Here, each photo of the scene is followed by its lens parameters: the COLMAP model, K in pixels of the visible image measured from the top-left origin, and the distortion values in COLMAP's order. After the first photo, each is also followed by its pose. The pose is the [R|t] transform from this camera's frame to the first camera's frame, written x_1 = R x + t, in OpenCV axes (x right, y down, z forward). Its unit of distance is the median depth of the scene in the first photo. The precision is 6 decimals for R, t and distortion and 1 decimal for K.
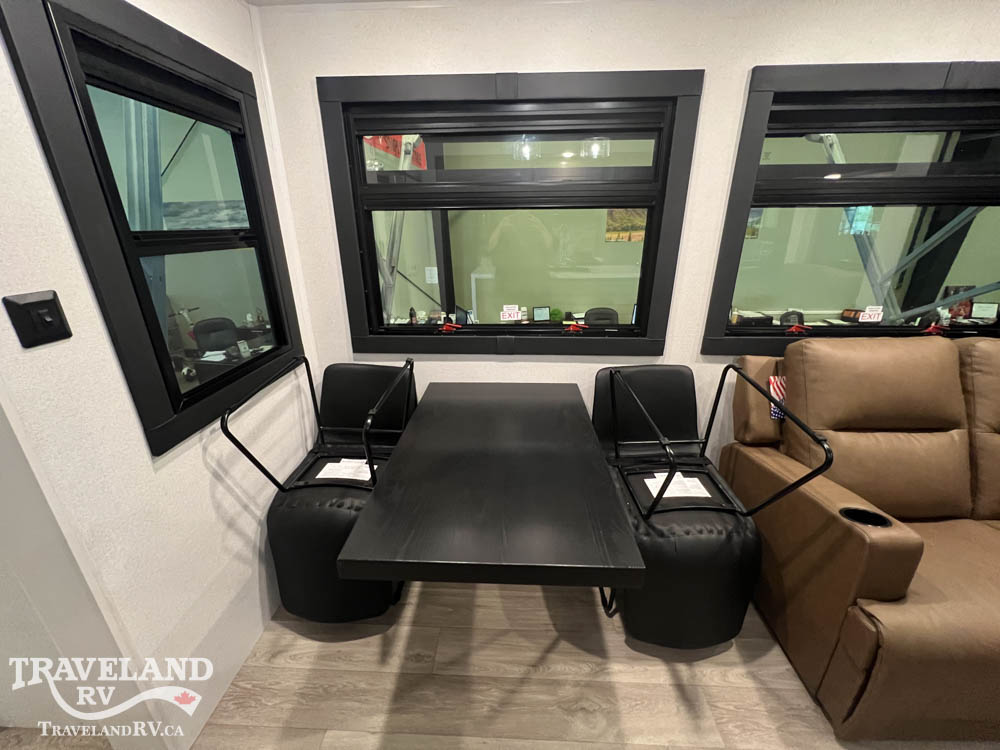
lens RADIAL K [[400.3, 0, 492.1], [0, 400.3, 373.7], [0, 0, 1]] dist [-0.001093, 0.000134]
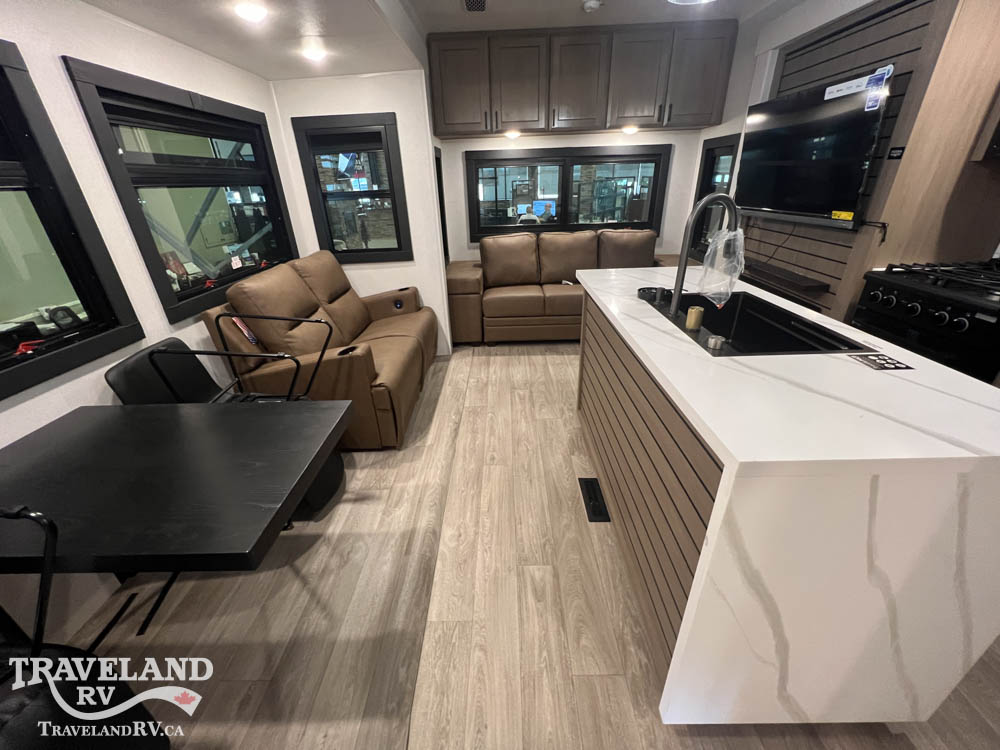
lens RADIAL K [[400.3, 0, 499.4], [0, 400.3, 374.9], [0, 0, 1]] dist [-0.001093, 0.000134]
pose [[-0.037935, -0.426966, 0.903472, -0.707722], [0.391050, 0.825675, 0.406621, -0.034143], [-0.919587, 0.368728, 0.135643, 0.086868]]
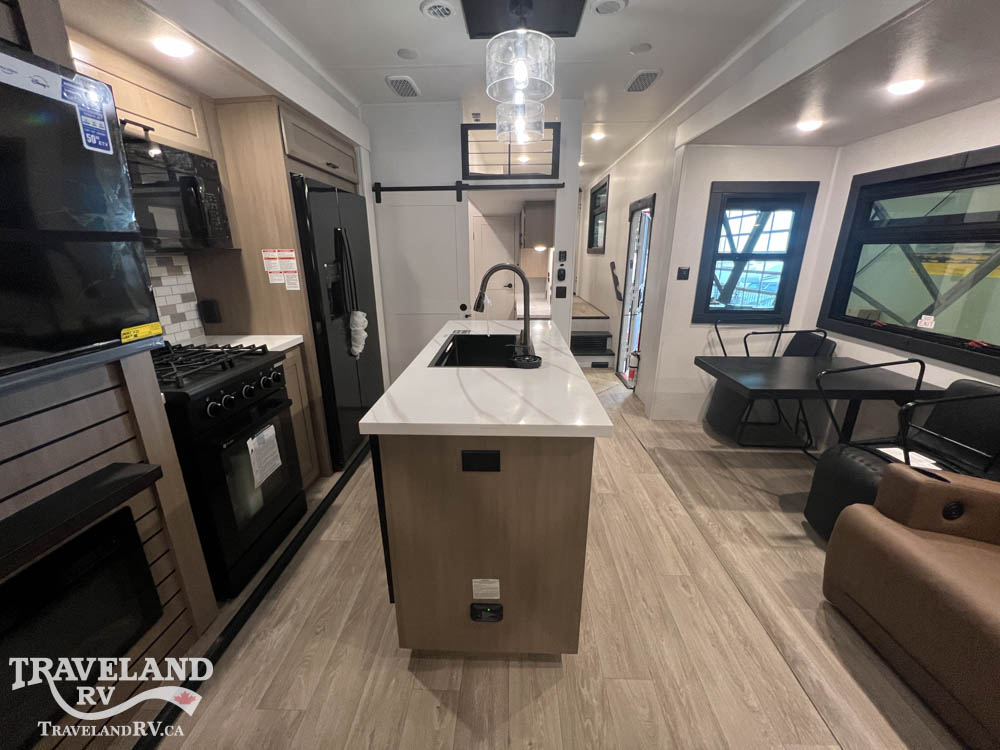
lens RADIAL K [[400.3, 0, 501.3], [0, 400.3, 370.3], [0, 0, 1]] dist [-0.001093, 0.000134]
pose [[0.013190, 0.299479, -0.954012, 1.671760], [-0.358014, 0.892257, 0.275143, 0.156054], [0.933623, 0.337920, 0.118987, -0.478088]]
